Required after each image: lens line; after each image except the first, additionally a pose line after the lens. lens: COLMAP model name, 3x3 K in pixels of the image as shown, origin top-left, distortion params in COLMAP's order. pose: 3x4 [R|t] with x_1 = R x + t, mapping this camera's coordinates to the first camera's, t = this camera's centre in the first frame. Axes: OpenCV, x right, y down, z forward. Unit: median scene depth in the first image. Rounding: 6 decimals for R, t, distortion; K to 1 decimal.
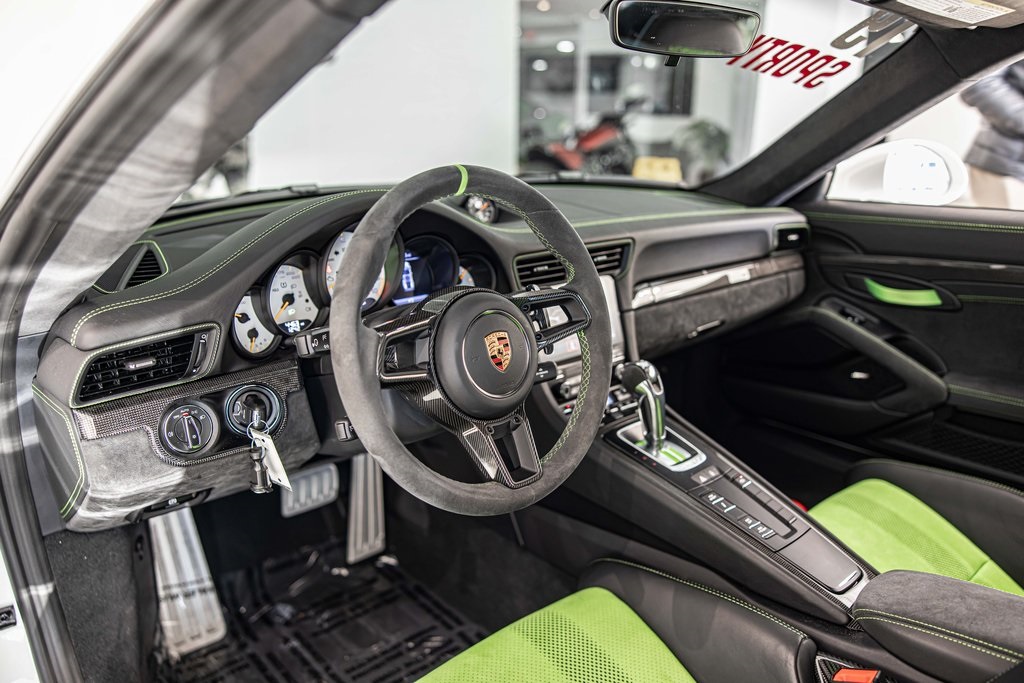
lens RADIAL K [[807.9, 0, 512.0], [0, 807.9, 341.5], [0, 0, 1]] dist [0.004474, -0.002014]
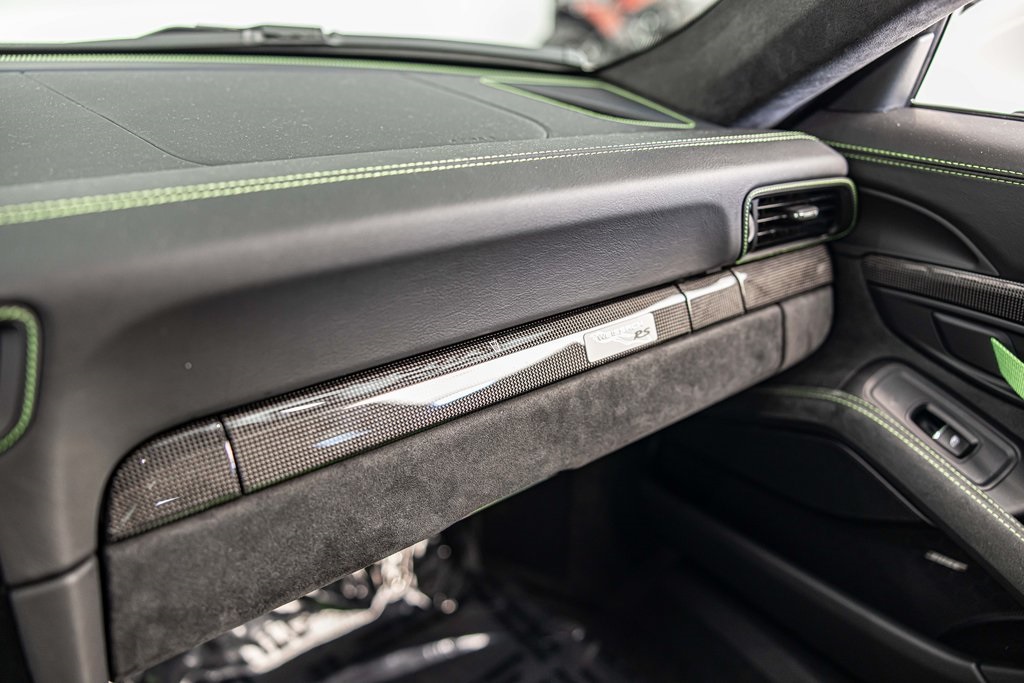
lens RADIAL K [[807.9, 0, 512.0], [0, 807.9, 341.5], [0, 0, 1]] dist [0.004474, -0.002014]
pose [[0.996312, 0.045954, -0.072455, 0.241409], [-0.034181, 0.987152, 0.156086, -0.123635], [0.078697, -0.153034, 0.985082, 0.608533]]
